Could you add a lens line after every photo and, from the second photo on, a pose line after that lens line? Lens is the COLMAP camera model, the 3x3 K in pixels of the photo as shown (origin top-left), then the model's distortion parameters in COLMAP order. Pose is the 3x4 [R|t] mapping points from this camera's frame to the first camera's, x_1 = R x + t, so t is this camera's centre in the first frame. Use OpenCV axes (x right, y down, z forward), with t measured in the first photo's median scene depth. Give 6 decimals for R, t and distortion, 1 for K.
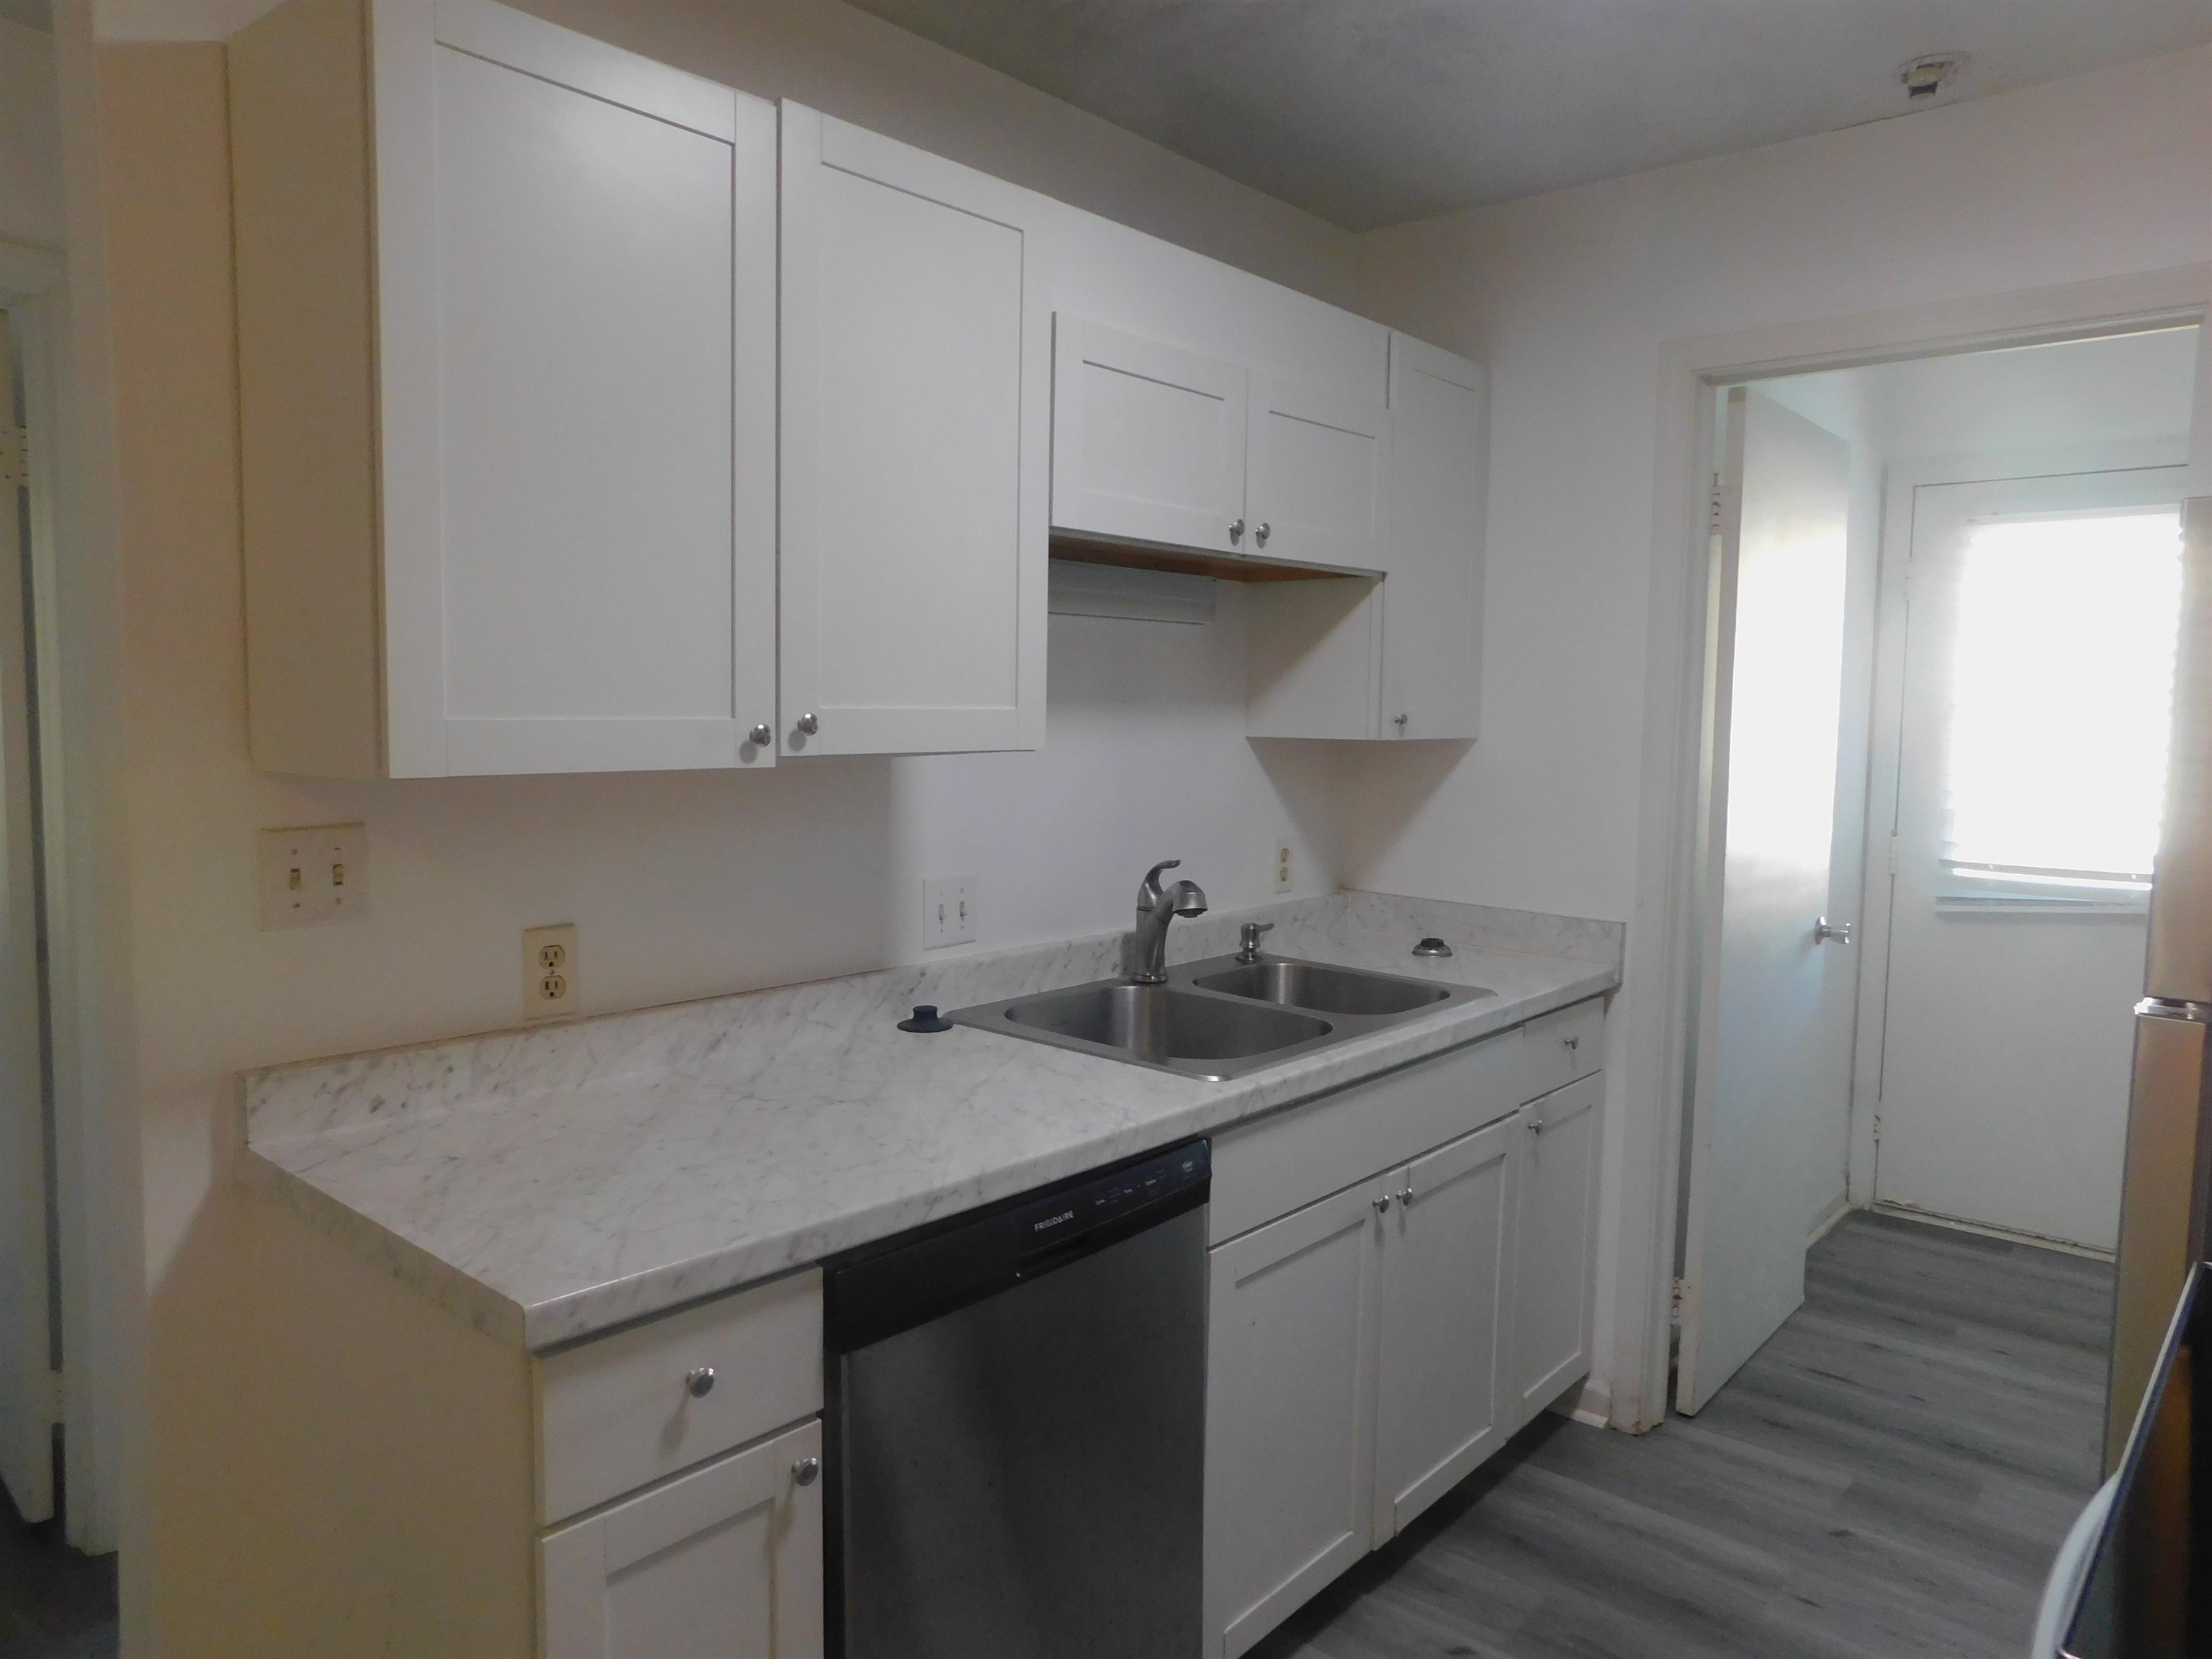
lens RADIAL K [[1483.5, 0, 1117.6], [0, 1483.5, 820.1], [0, 0, 1]] dist [-0.068440, 0.070207]
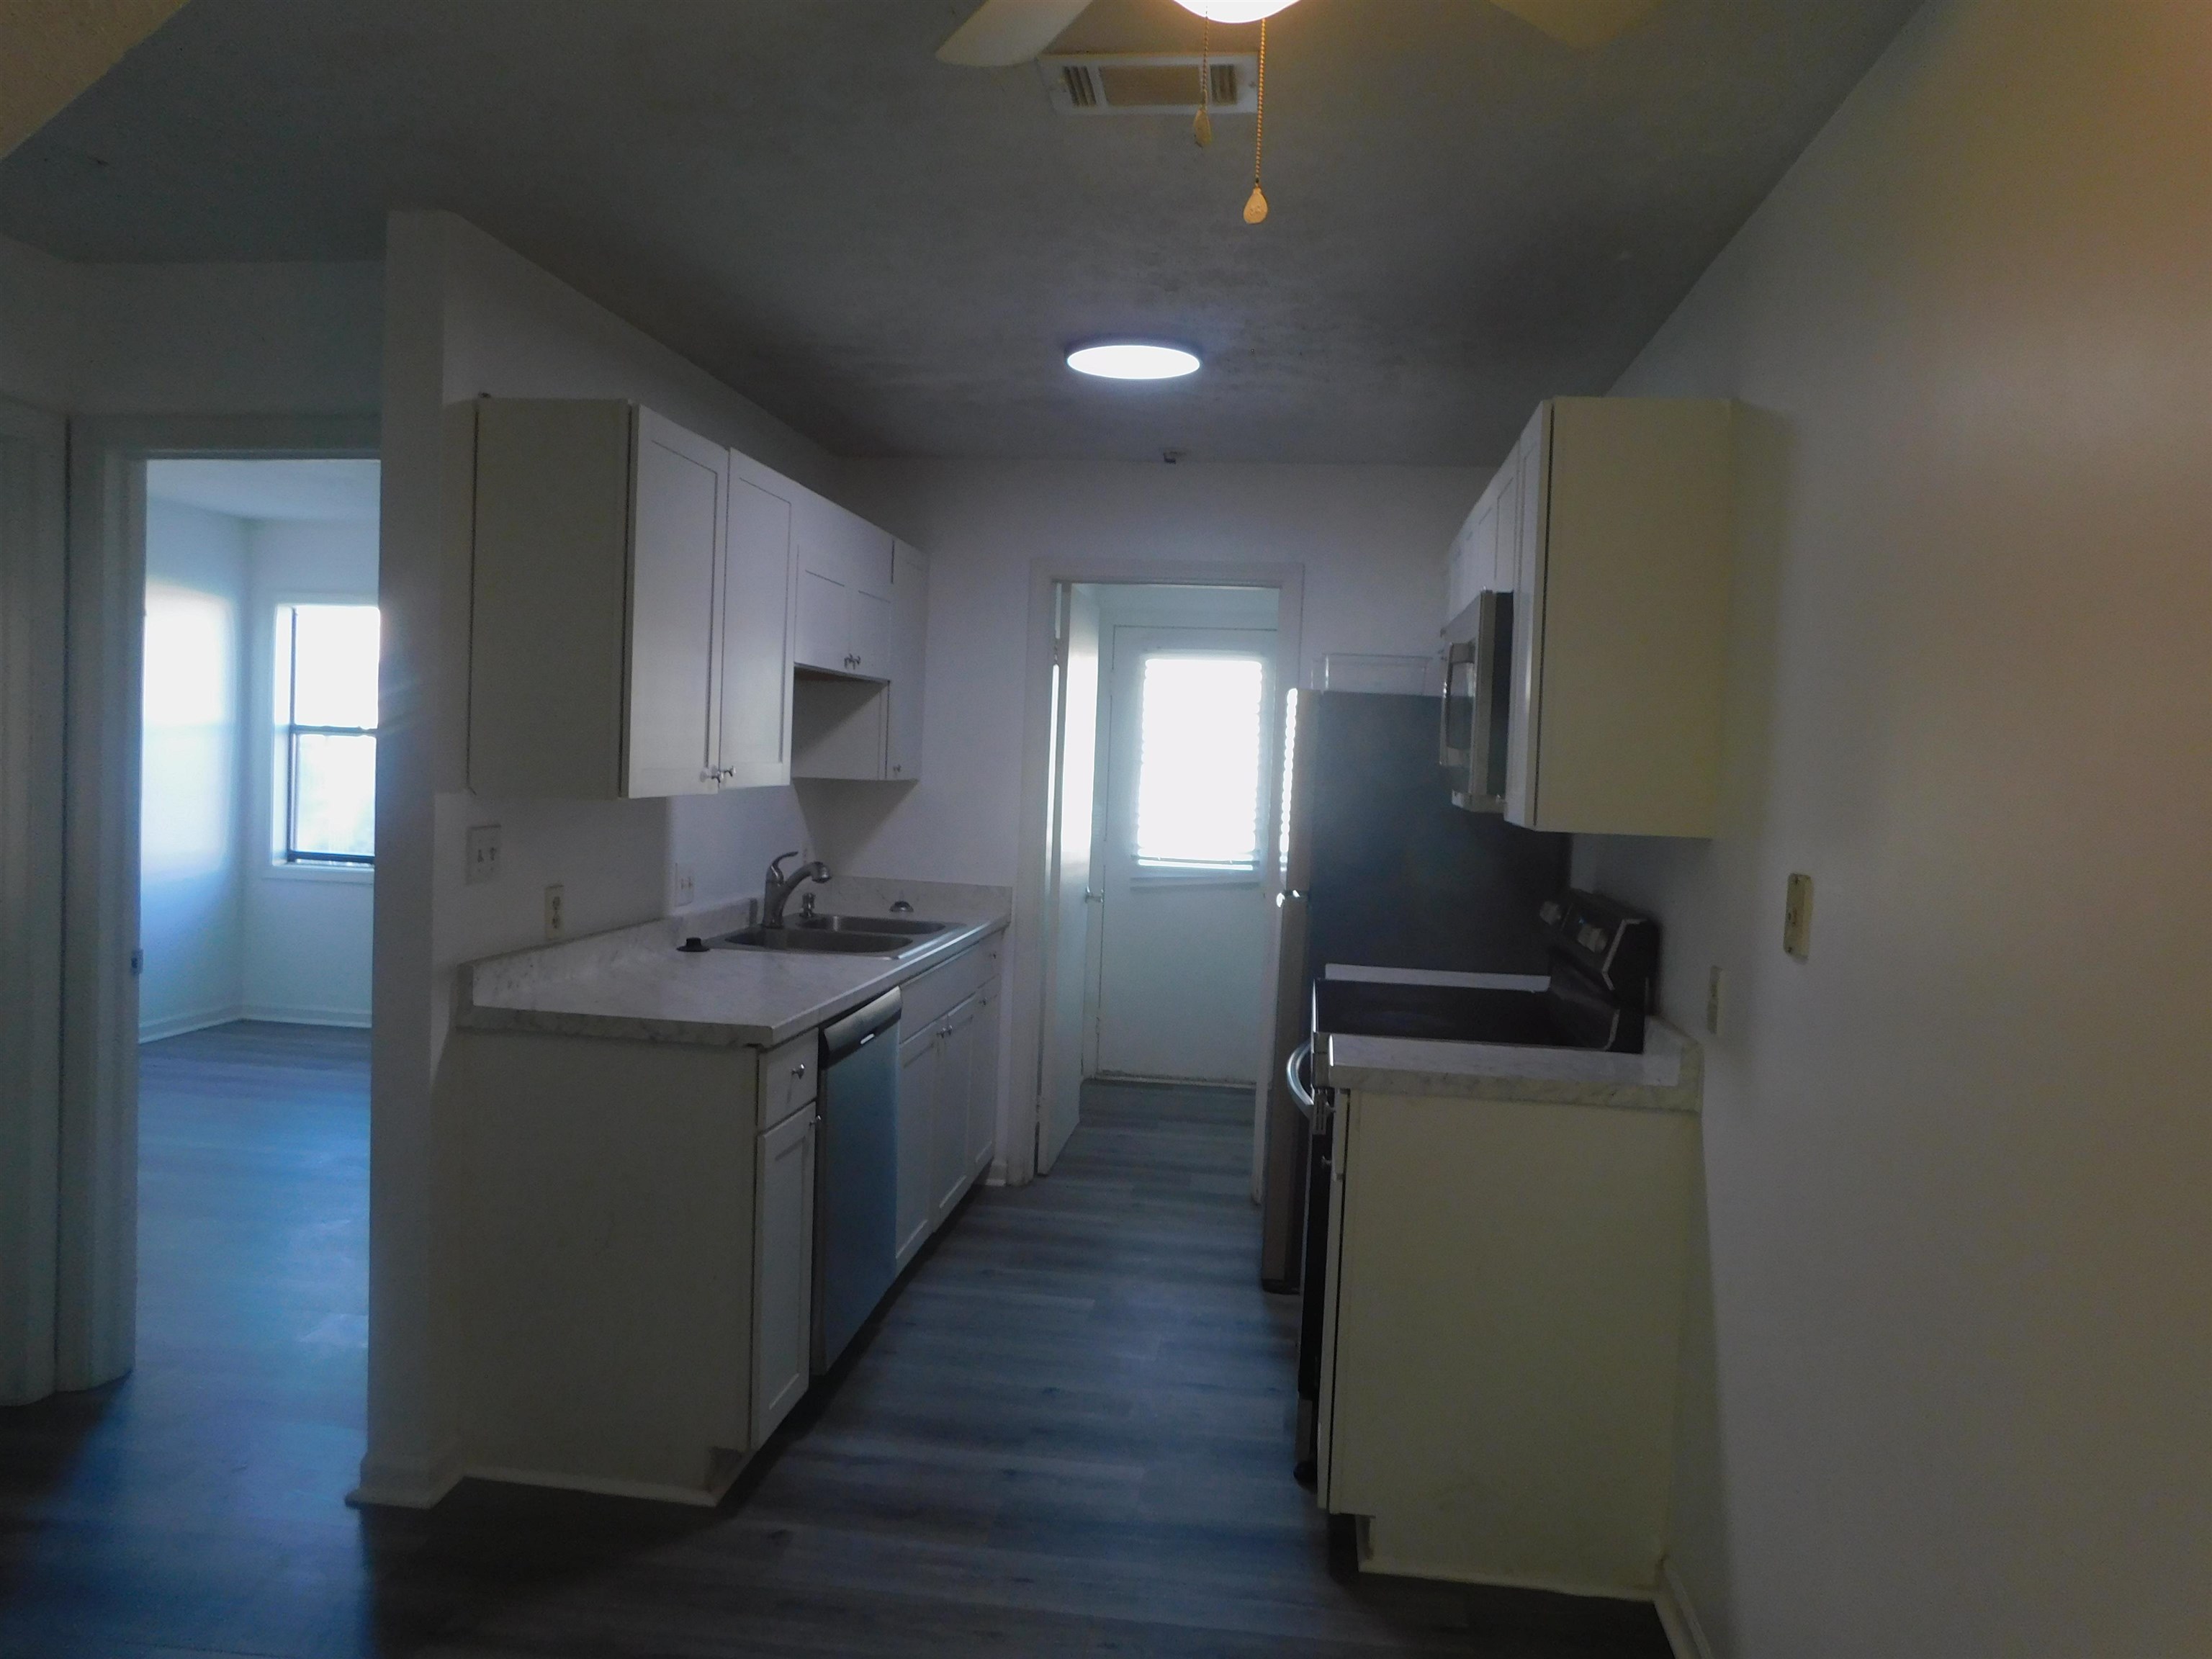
lens RADIAL K [[1483.5, 0, 1117.6], [0, 1483.5, 820.1], [0, 0, 1]] dist [-0.068440, 0.070207]
pose [[0.831949, -0.004115, 0.554836, -0.568415], [0.016693, 0.999705, -0.017616, 0.026131], [-0.554600, 0.023917, 0.831773, -0.570492]]
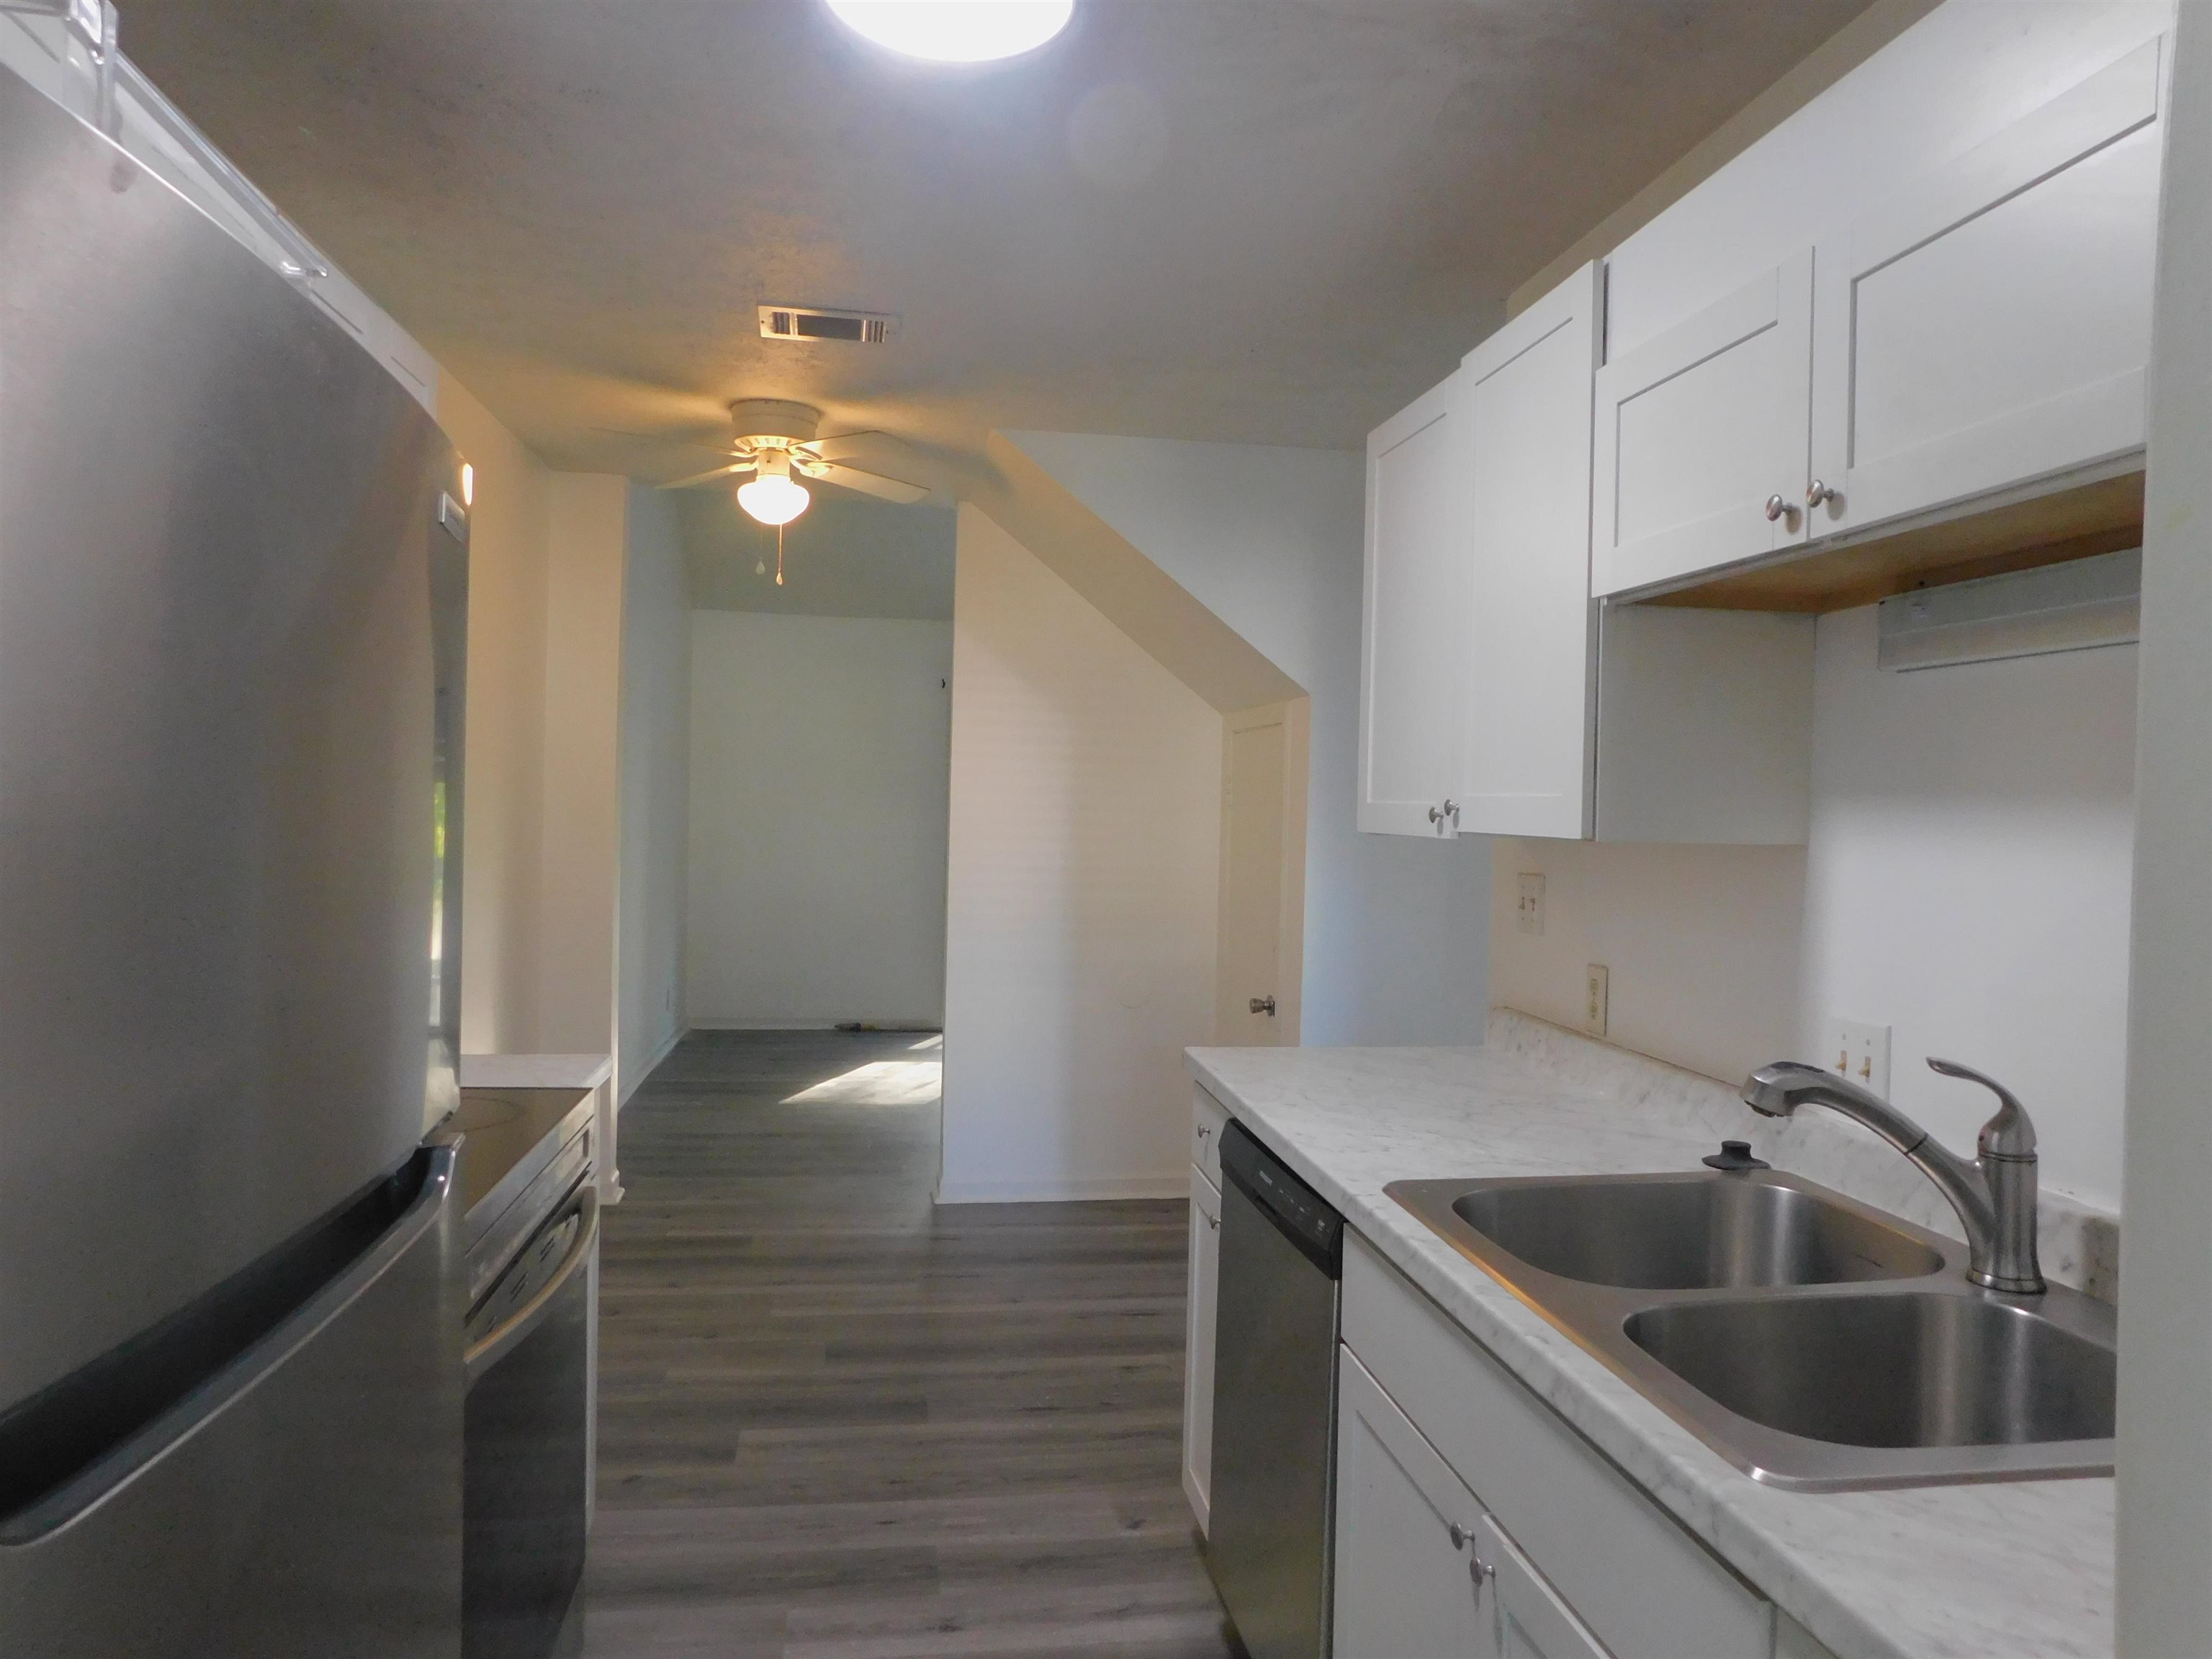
lens RADIAL K [[1483.5, 0, 1117.6], [0, 1483.5, 820.1], [0, 0, 1]] dist [-0.068440, 0.070207]
pose [[-0.641710, -0.021079, -0.766658, 0.670180], [-0.095636, 0.994019, 0.052719, -0.063905], [0.760962, 0.107150, -0.639888, 1.087036]]
